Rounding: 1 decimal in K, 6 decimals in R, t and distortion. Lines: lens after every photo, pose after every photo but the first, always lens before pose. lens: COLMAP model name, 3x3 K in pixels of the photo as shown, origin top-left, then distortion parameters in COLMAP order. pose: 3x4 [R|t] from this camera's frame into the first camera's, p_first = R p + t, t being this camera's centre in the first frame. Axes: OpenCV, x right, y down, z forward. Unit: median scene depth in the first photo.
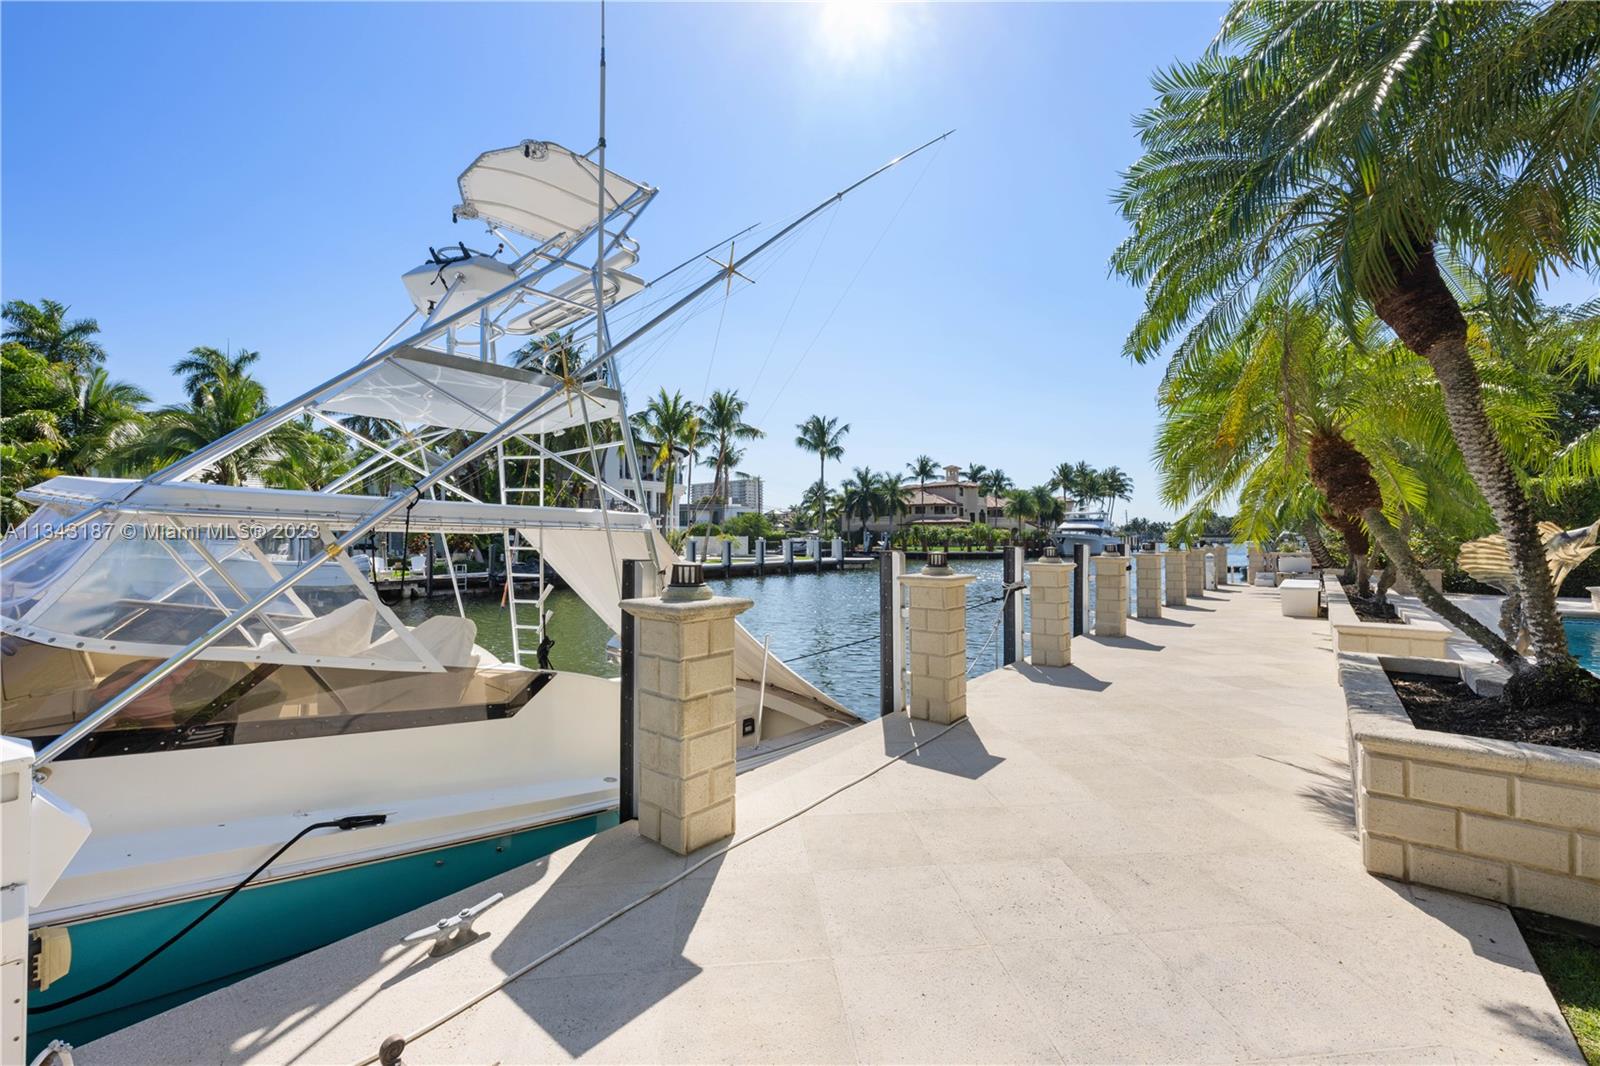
lens RADIAL K [[655.9, 0, 795.6], [0, 655.9, 518.6], [0, 0, 1]] dist [-0.001555, -0.000116]
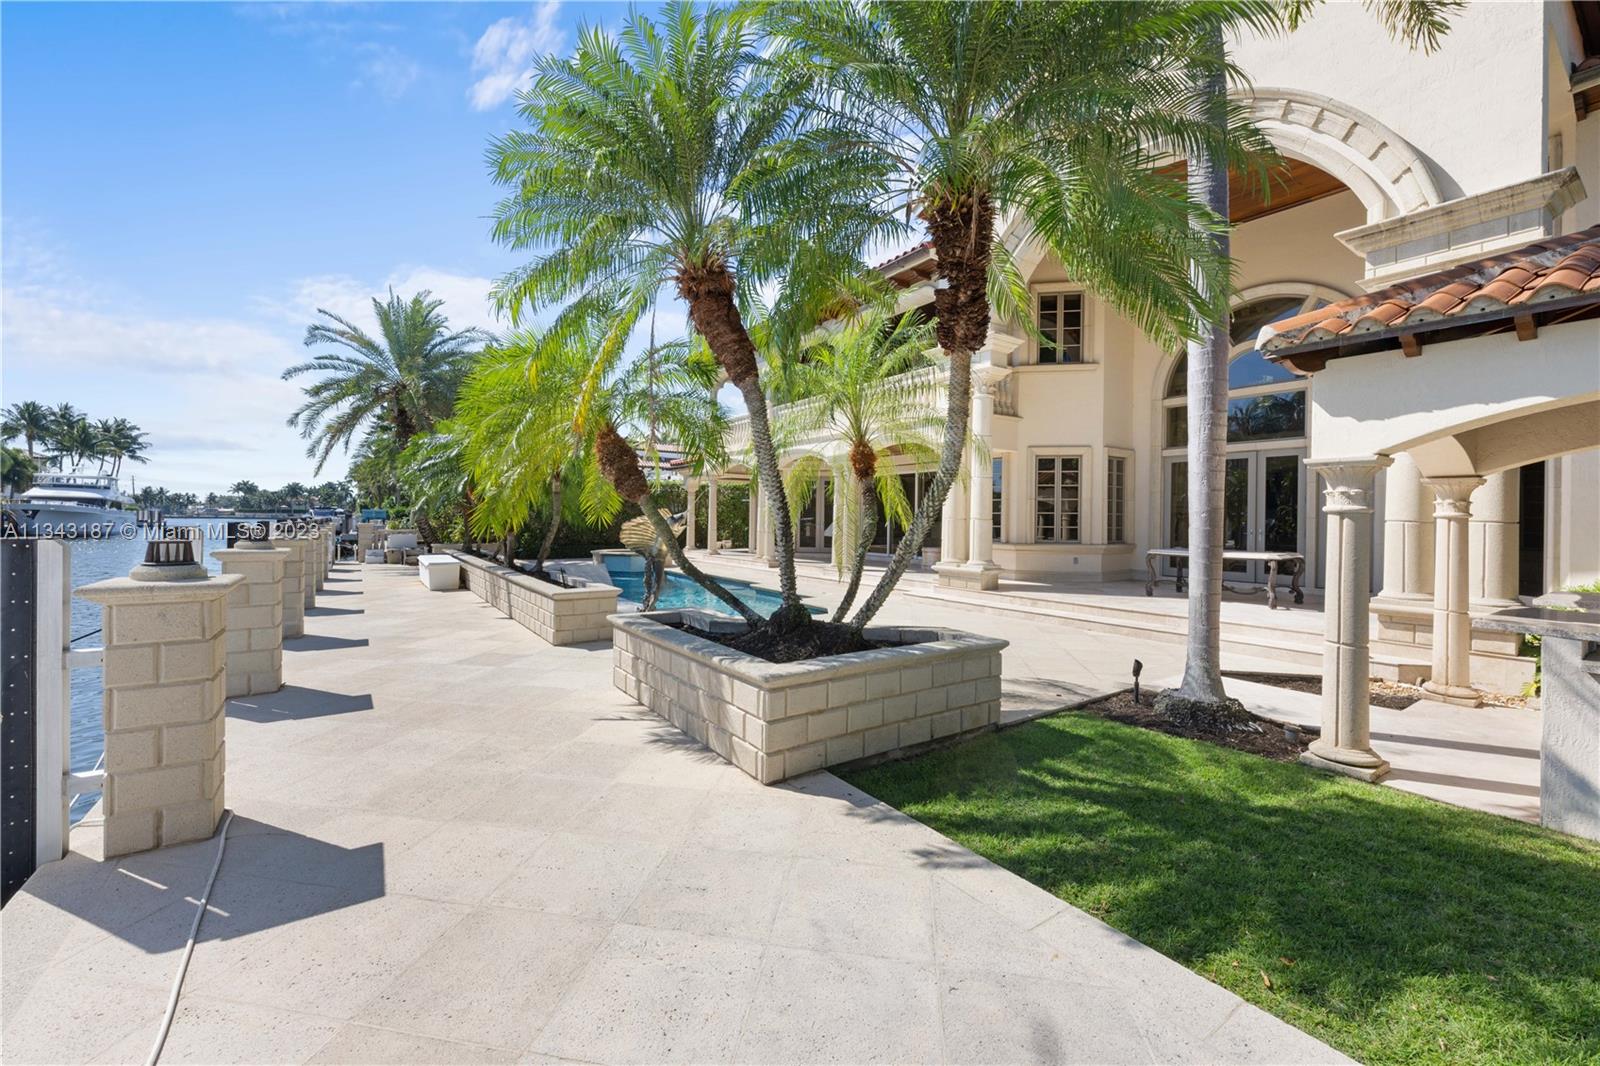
lens RADIAL K [[635.6, 0, 802.6], [0, 635.6, 520.0], [0, 0, 1]] dist [0.000217, -0.000137]
pose [[0.261792, 0.004586, 0.965113, -0.185662], [-0.042350, 0.999080, 0.006740, 0.009071], [-0.964195, -0.042637, 0.261745, 0.390205]]
